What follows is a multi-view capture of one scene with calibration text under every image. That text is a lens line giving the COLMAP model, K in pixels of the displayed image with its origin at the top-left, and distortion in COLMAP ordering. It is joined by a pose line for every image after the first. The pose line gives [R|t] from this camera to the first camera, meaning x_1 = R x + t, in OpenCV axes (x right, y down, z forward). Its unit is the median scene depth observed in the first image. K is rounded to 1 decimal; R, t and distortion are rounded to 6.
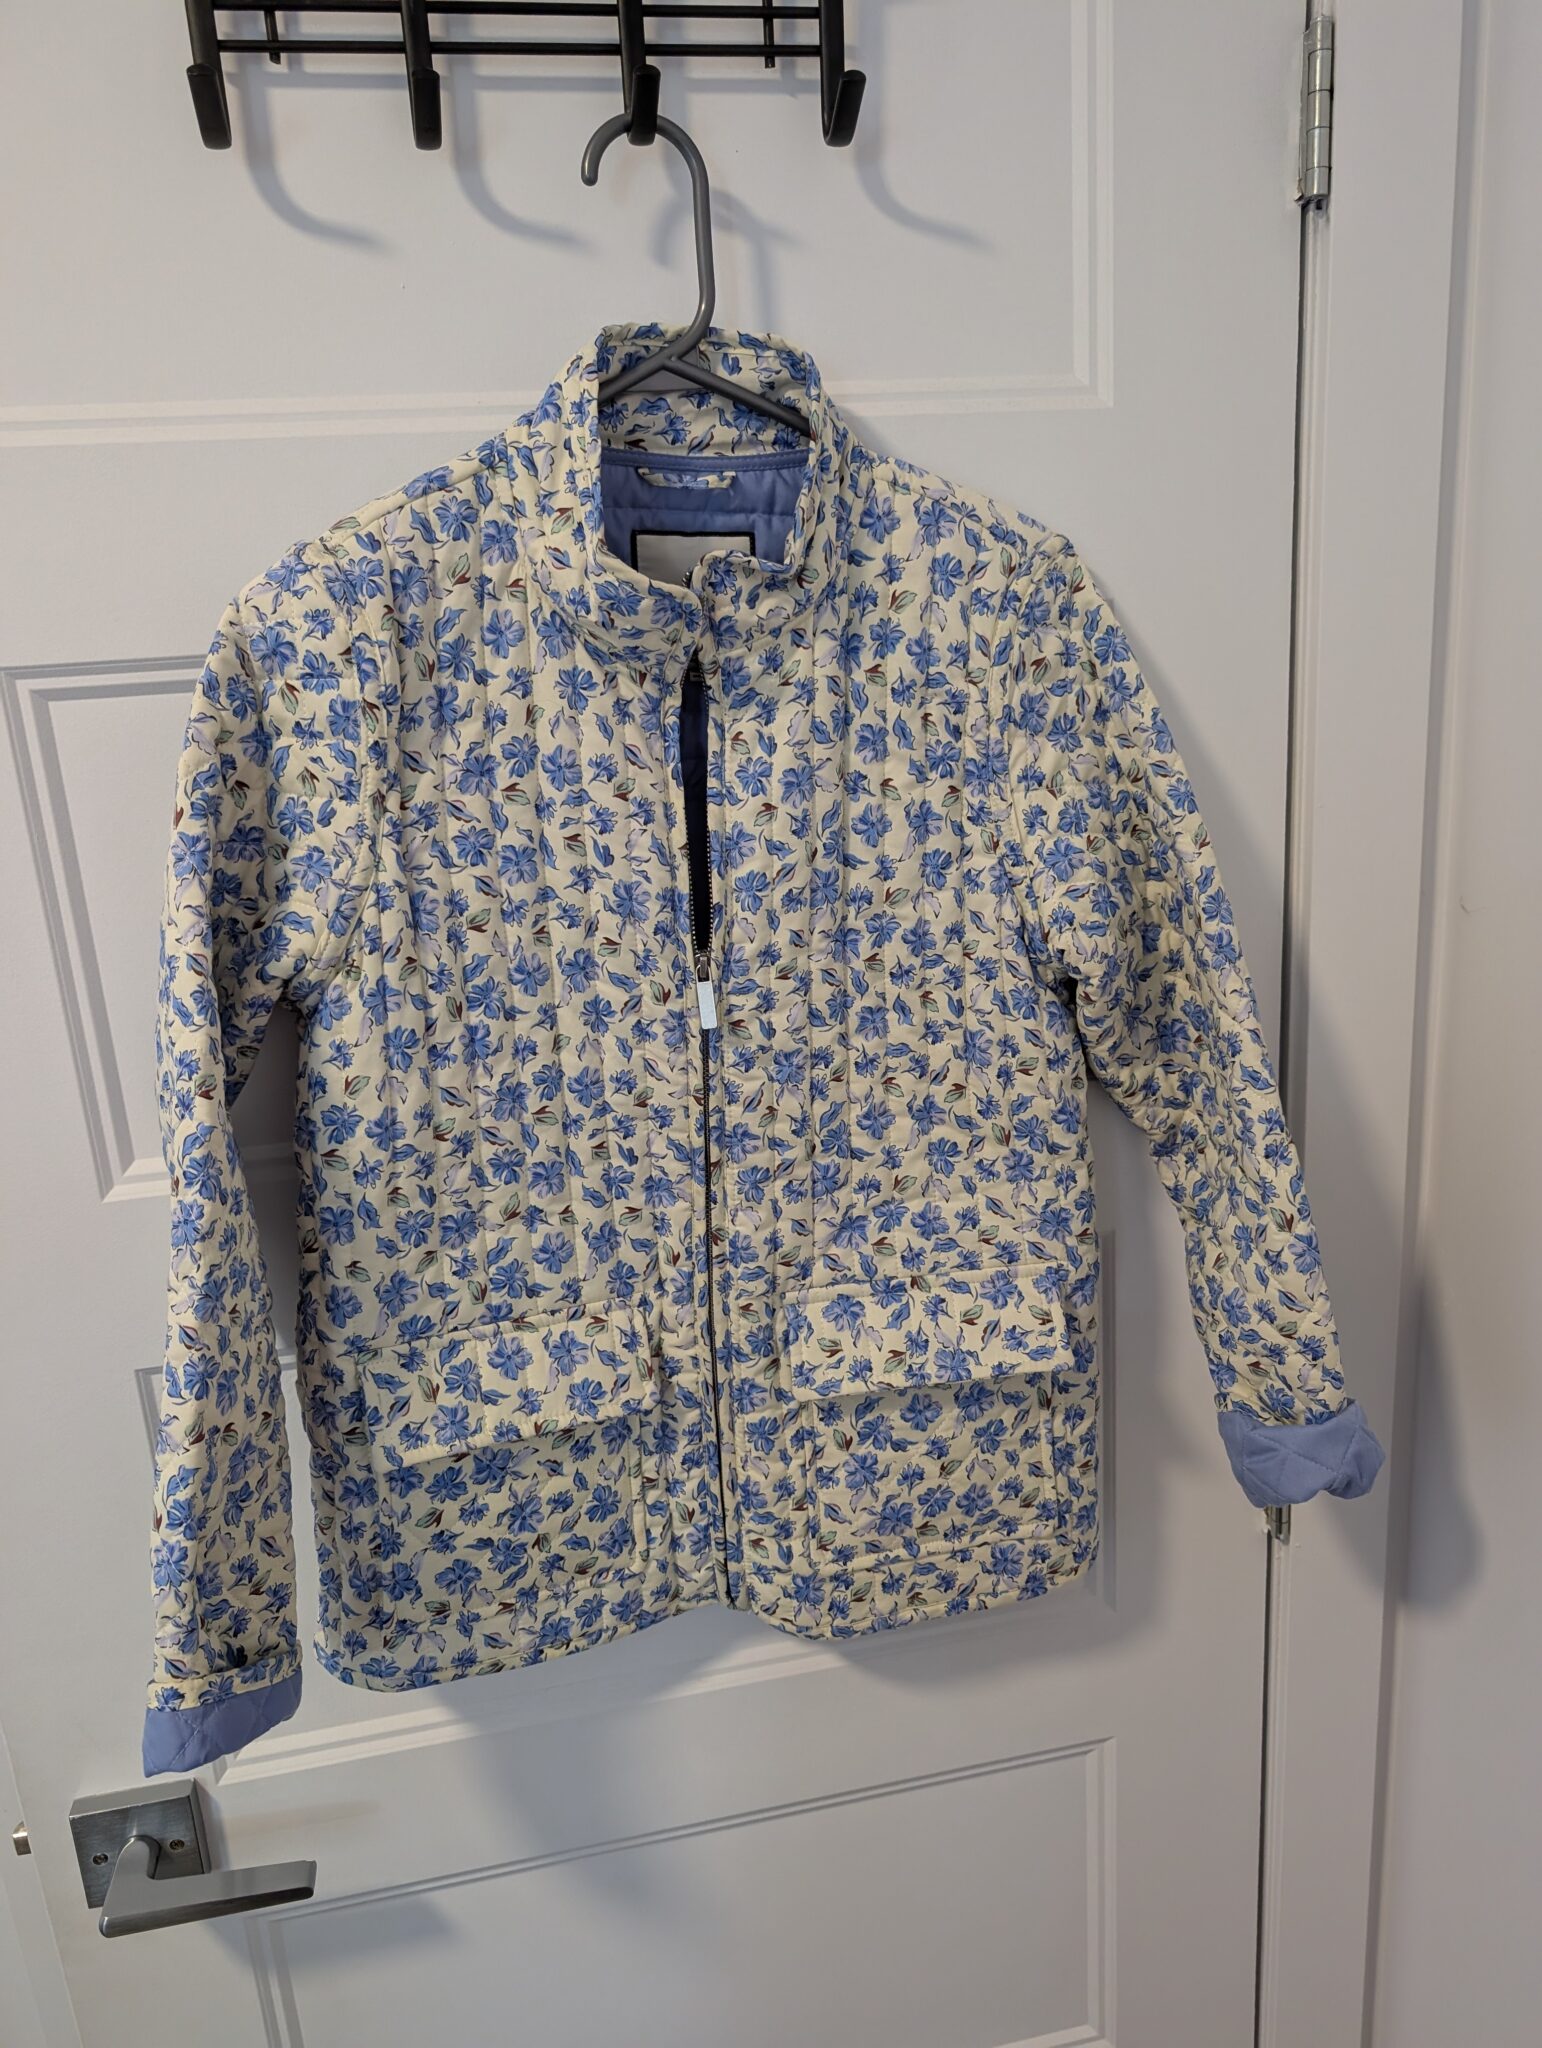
lens RADIAL K [[1527.9, 0, 748.0], [0, 1527.9, 1003.1], [0, 0, 1]] dist [-0.012077, -0.028186]
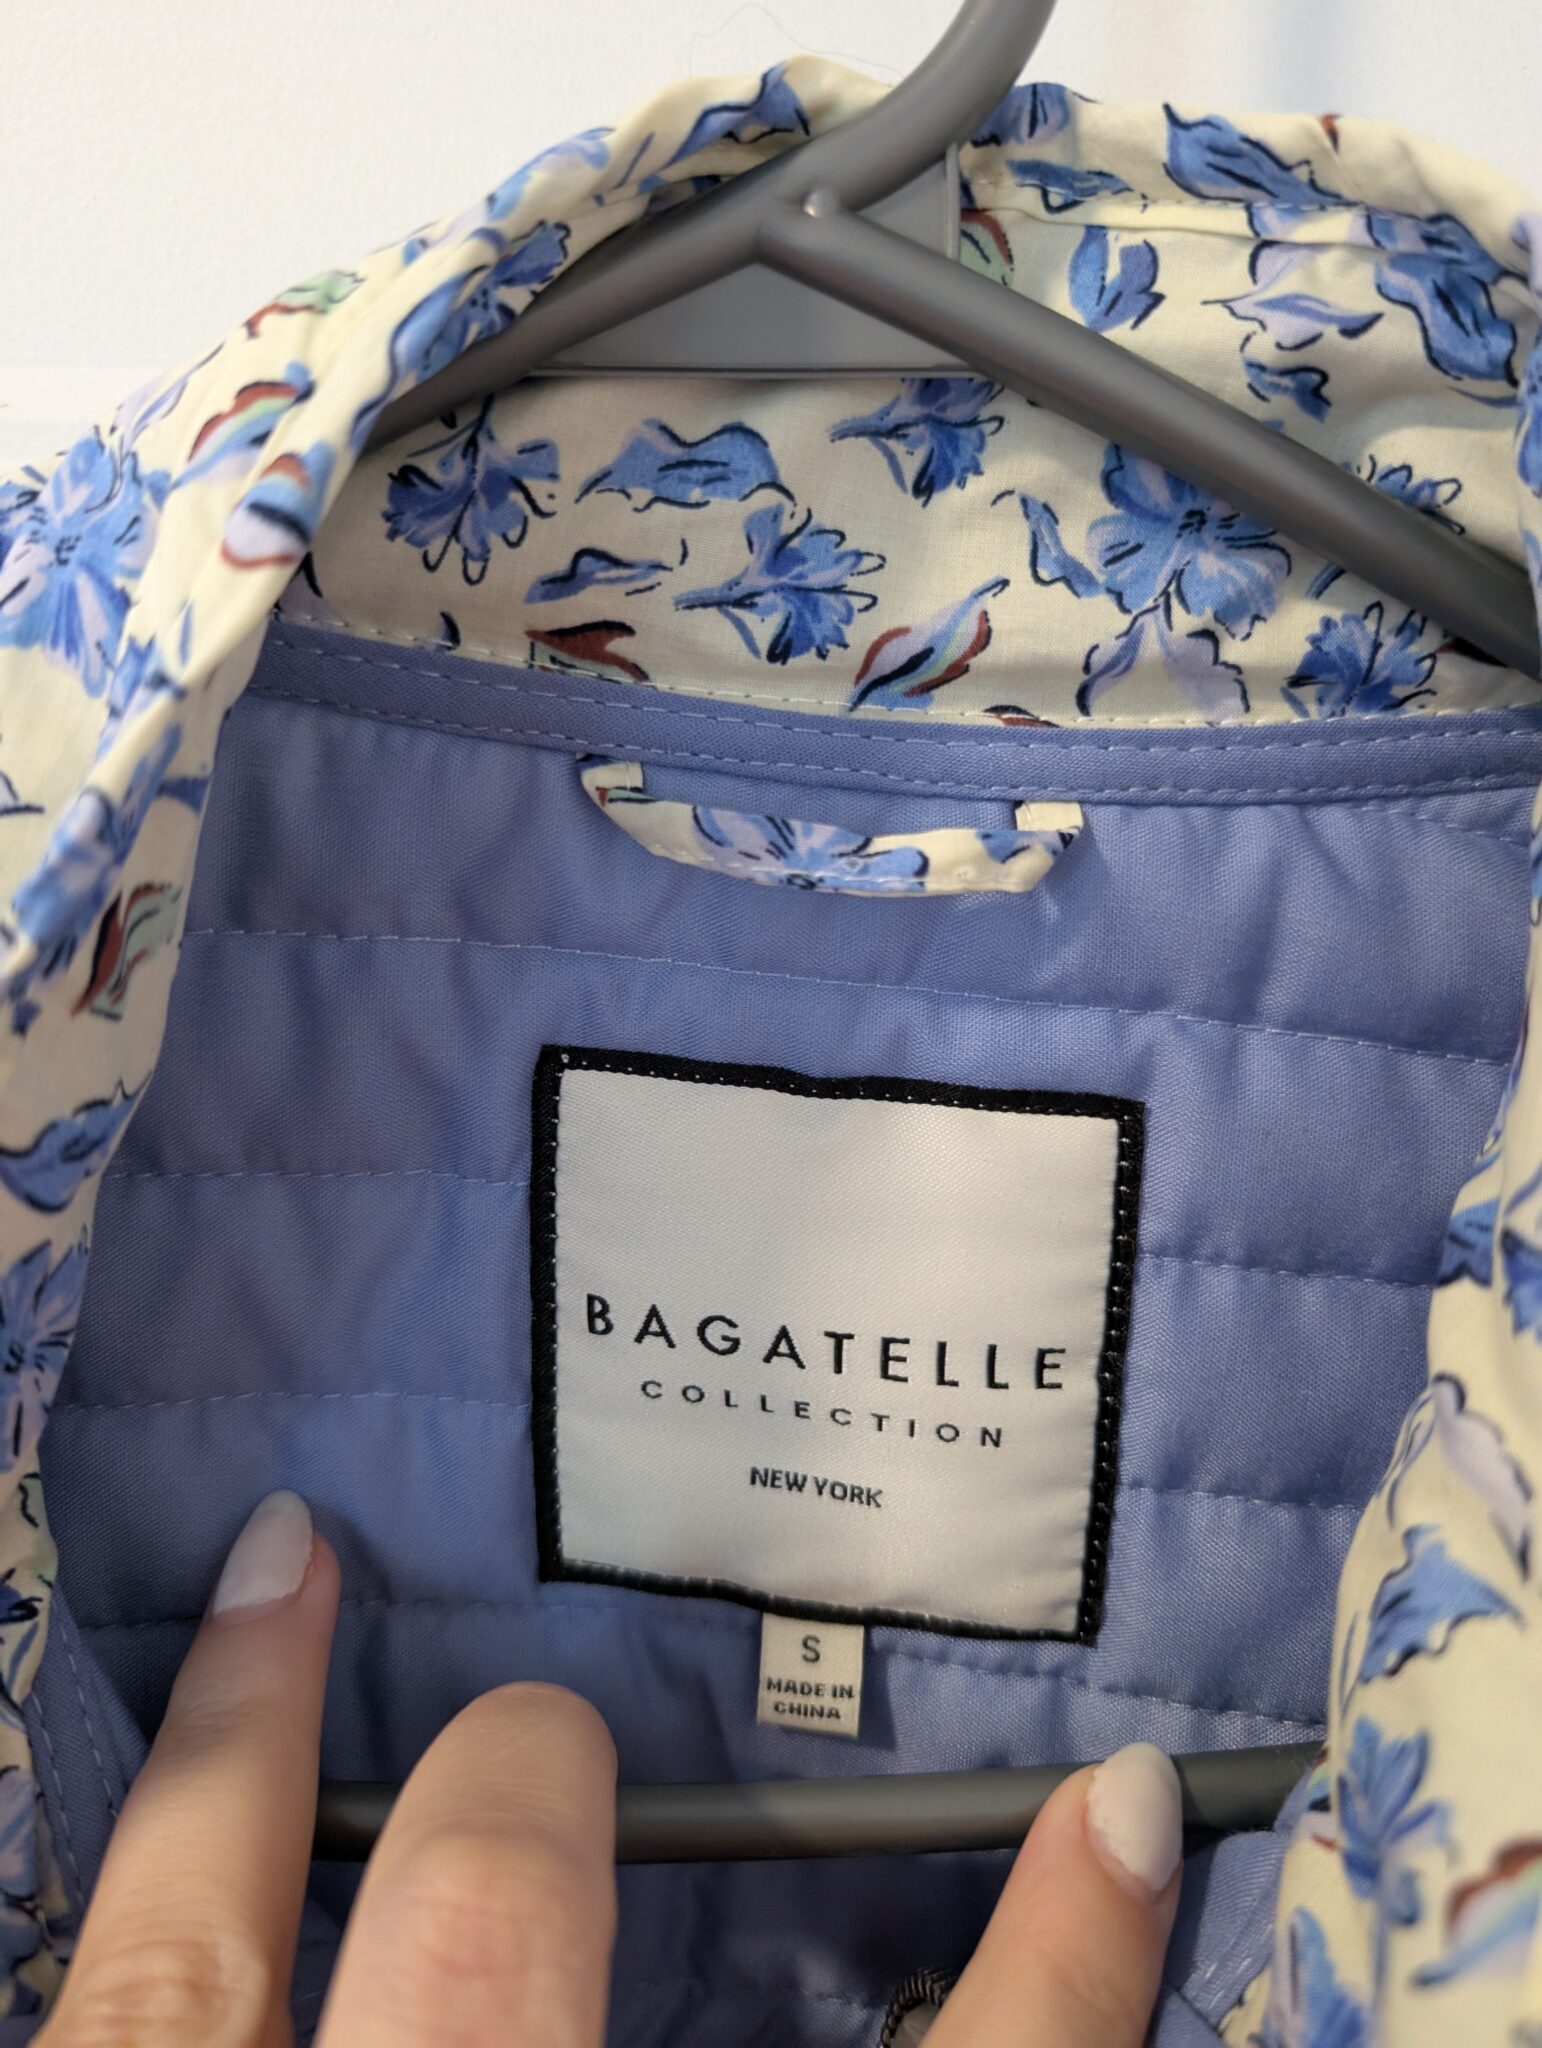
lens RADIAL K [[1527.9, 0, 773.3], [0, 1527.9, 1029.6], [0, 0, 1]] dist [-0.012077, -0.028186]
pose [[0.971163, 0.108428, -0.212335, -0.002103], [-0.129121, 0.987883, -0.086105, -0.301402], [0.200426, 0.111039, 0.973396, 0.811554]]
